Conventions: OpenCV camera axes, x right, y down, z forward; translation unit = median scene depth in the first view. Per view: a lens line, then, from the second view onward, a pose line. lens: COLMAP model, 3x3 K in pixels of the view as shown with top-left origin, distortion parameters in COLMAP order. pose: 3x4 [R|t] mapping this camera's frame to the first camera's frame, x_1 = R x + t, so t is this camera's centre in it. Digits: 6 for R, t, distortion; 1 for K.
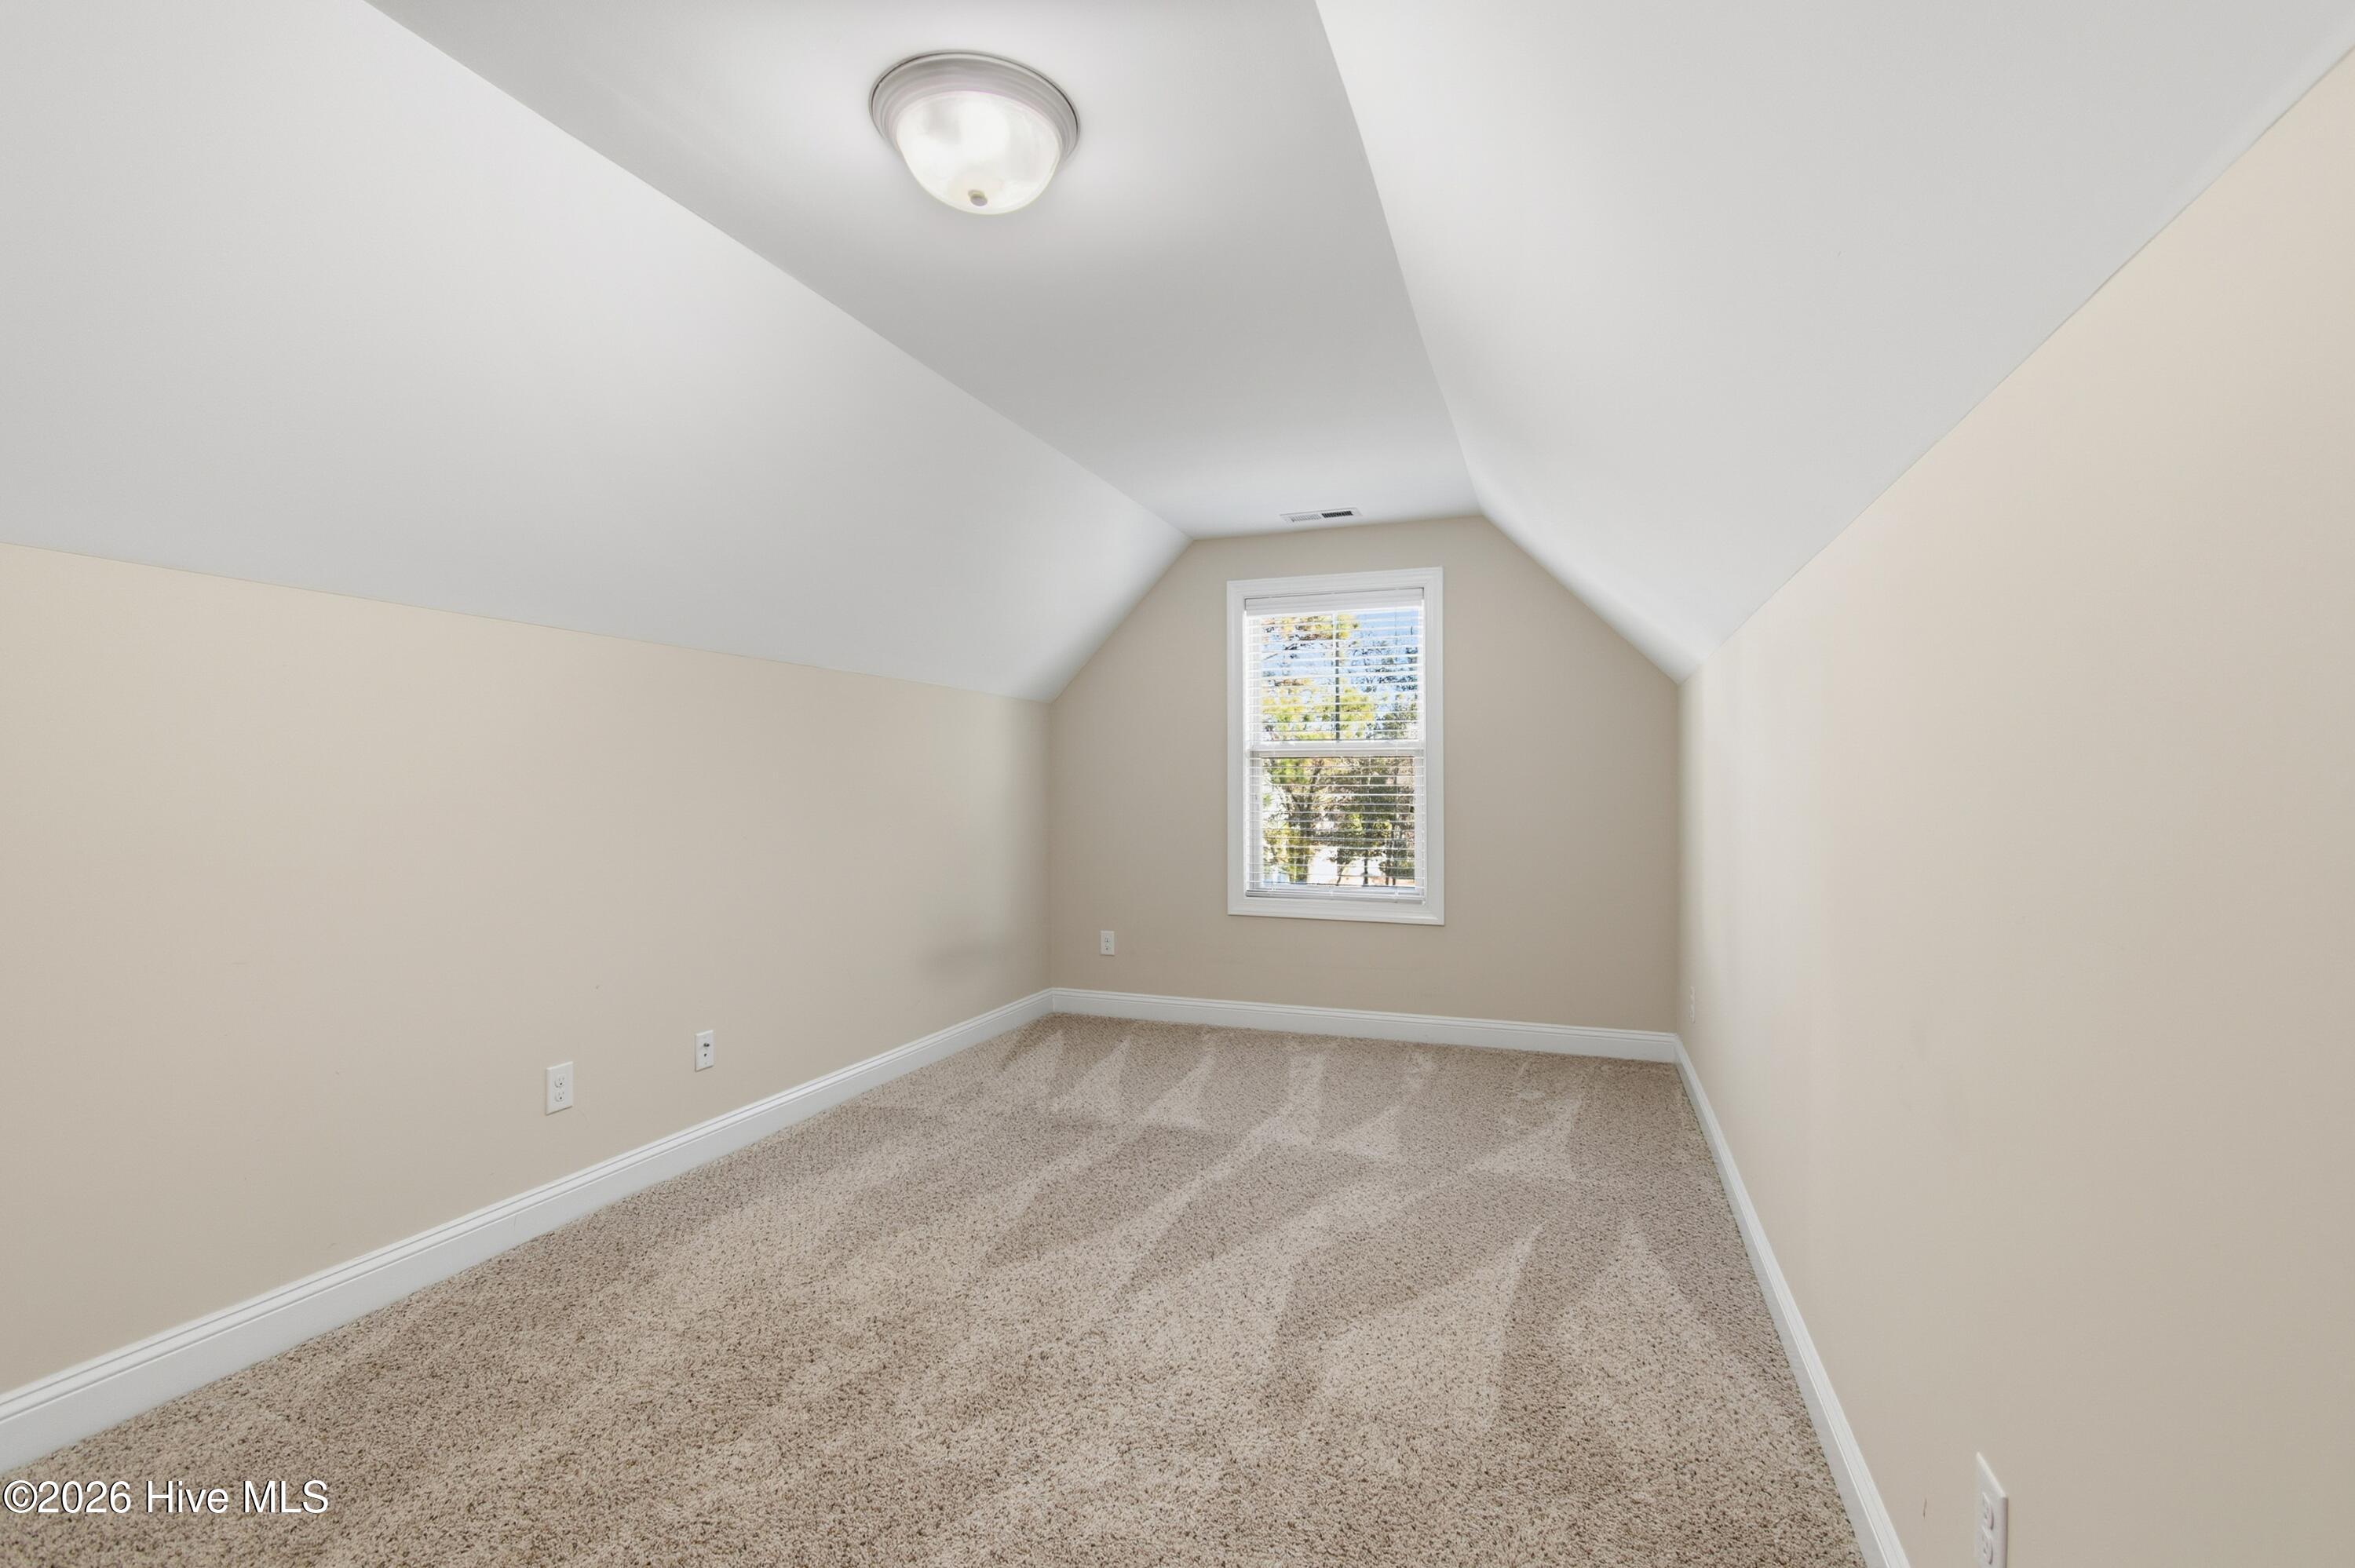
lens RADIAL K [[1057.6, 0, 1159.2], [0, 1057.6, 791.9], [0, 0, 1]] dist [0.000147, -0.000621]
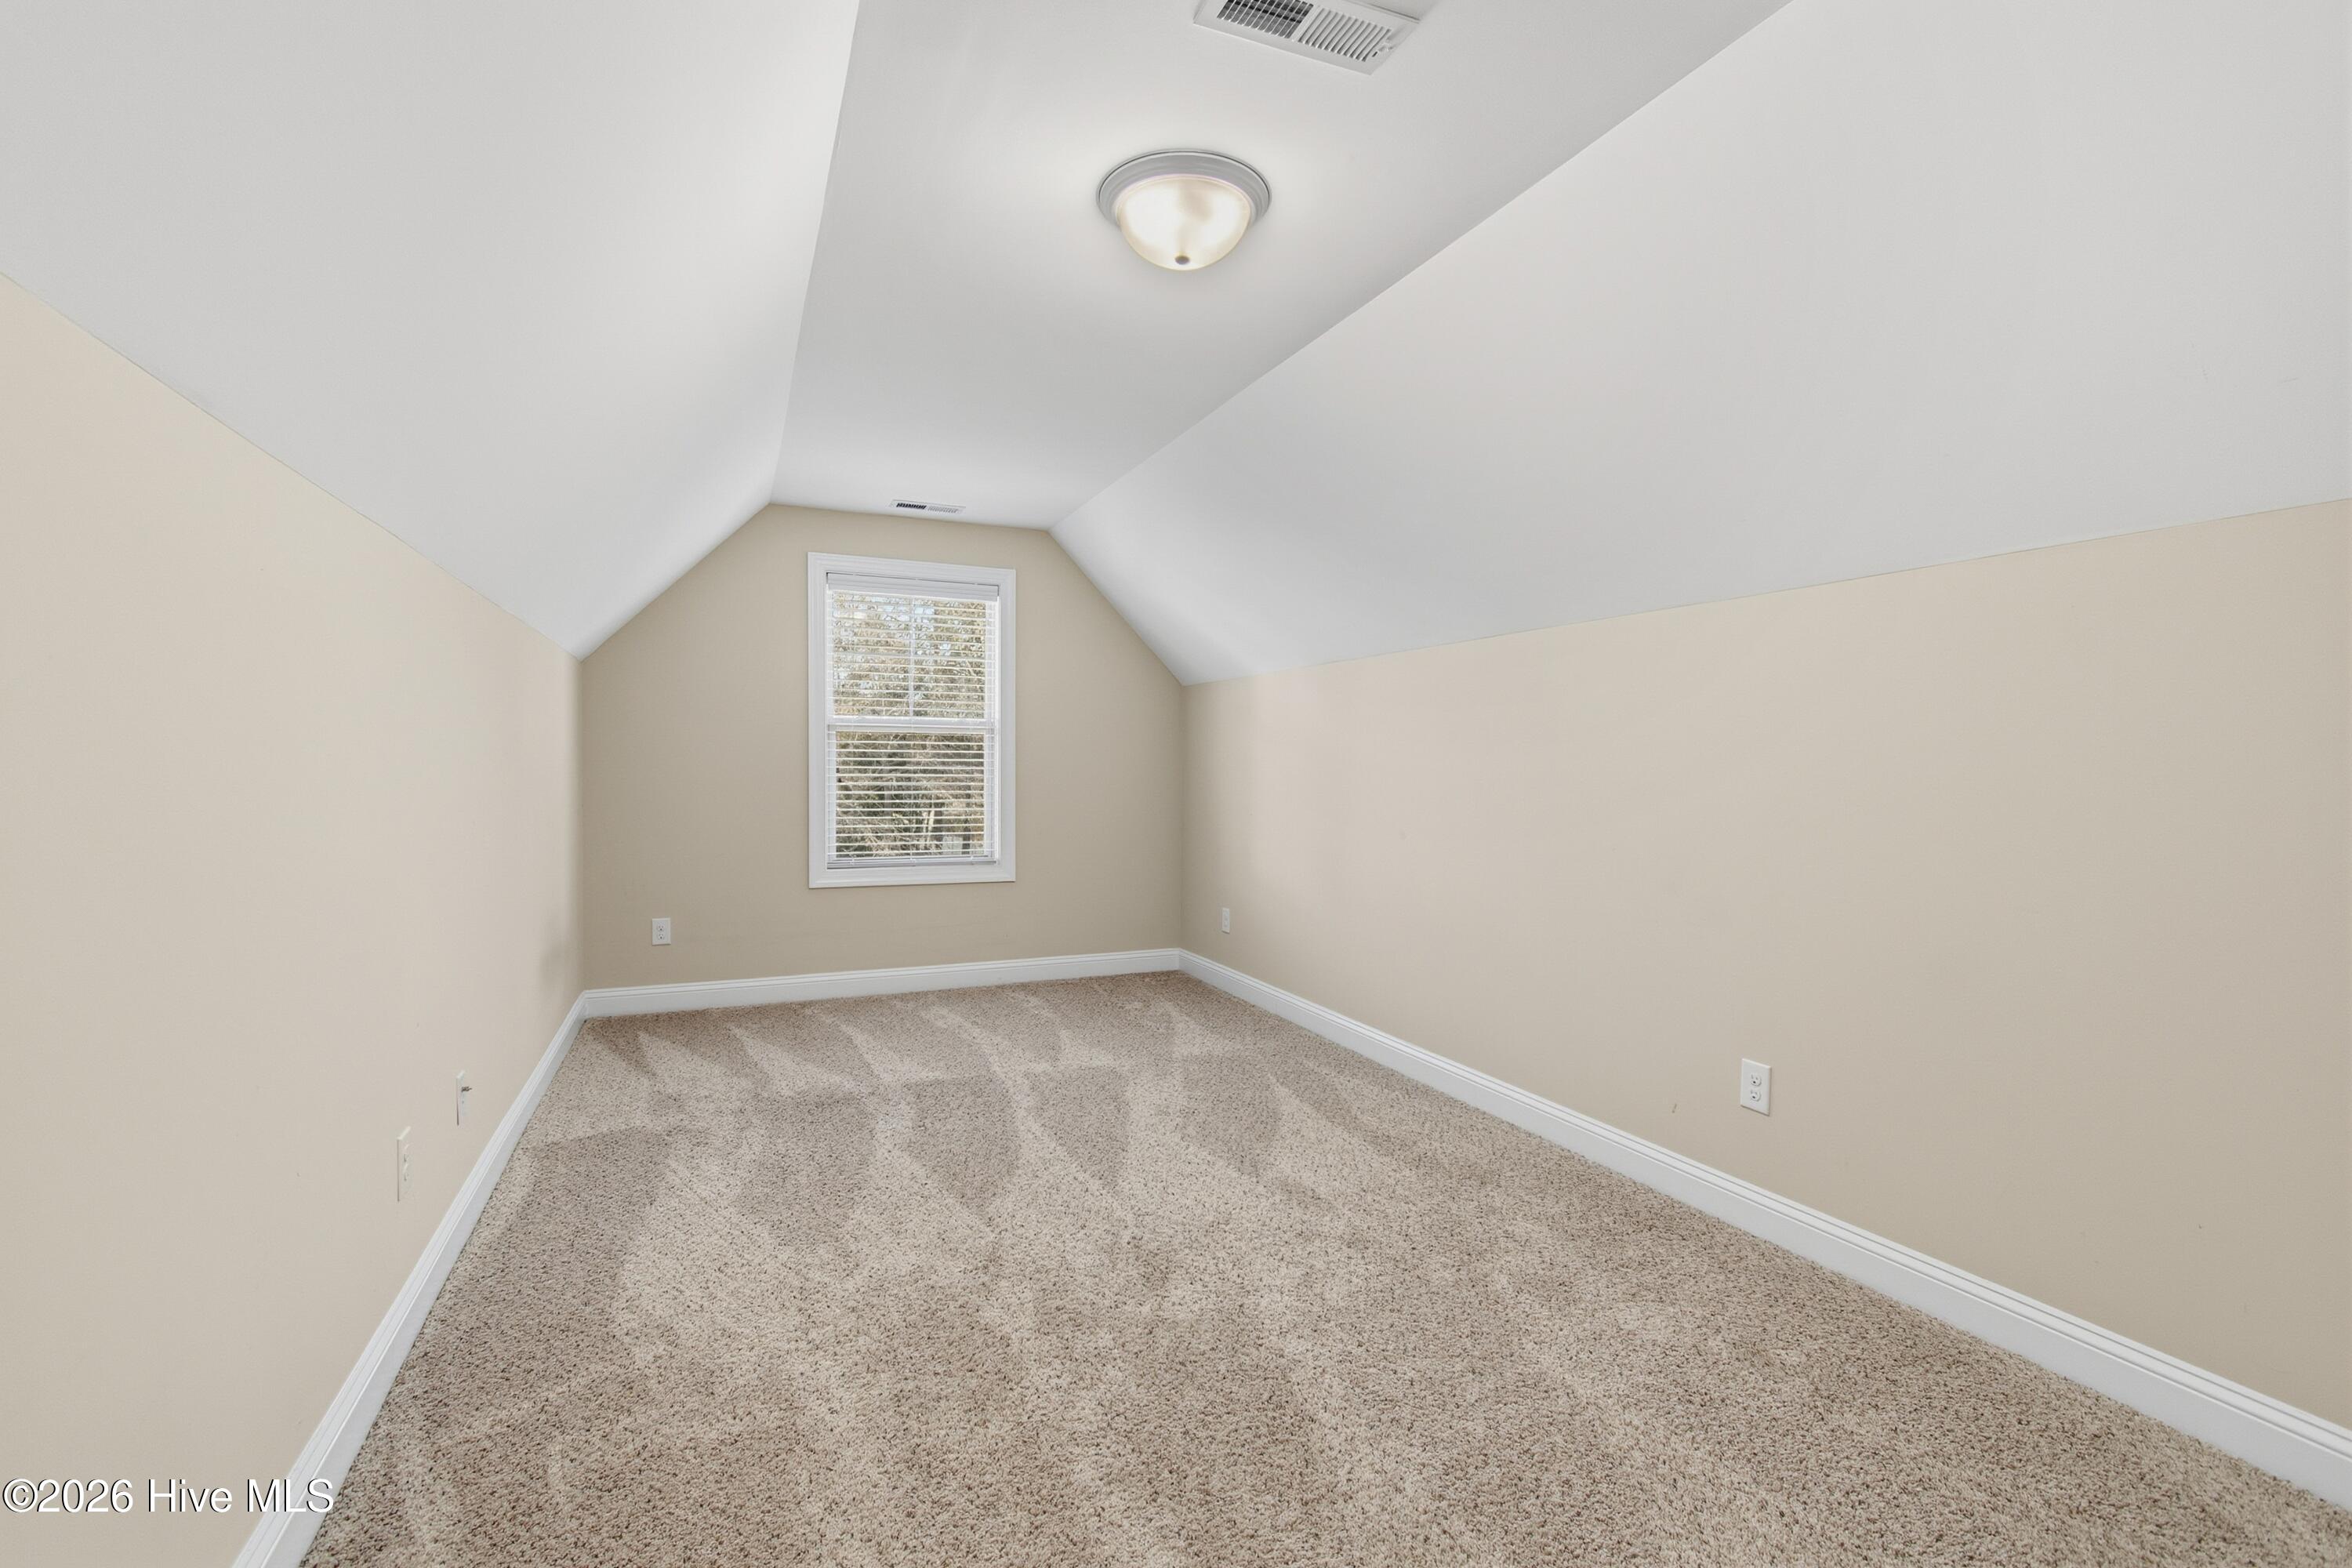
lens RADIAL K [[1056.4, 0, 1157.8], [0, 1056.4, 791.9], [0, 0, 1]] dist [0.000147, -0.000621]
pose [[0.715824, -0.013694, 0.698146, -0.565694], [-0.003349, 0.999729, 0.023043, 0.001648], [-0.698273, -0.018833, 0.715584, 0.087137]]
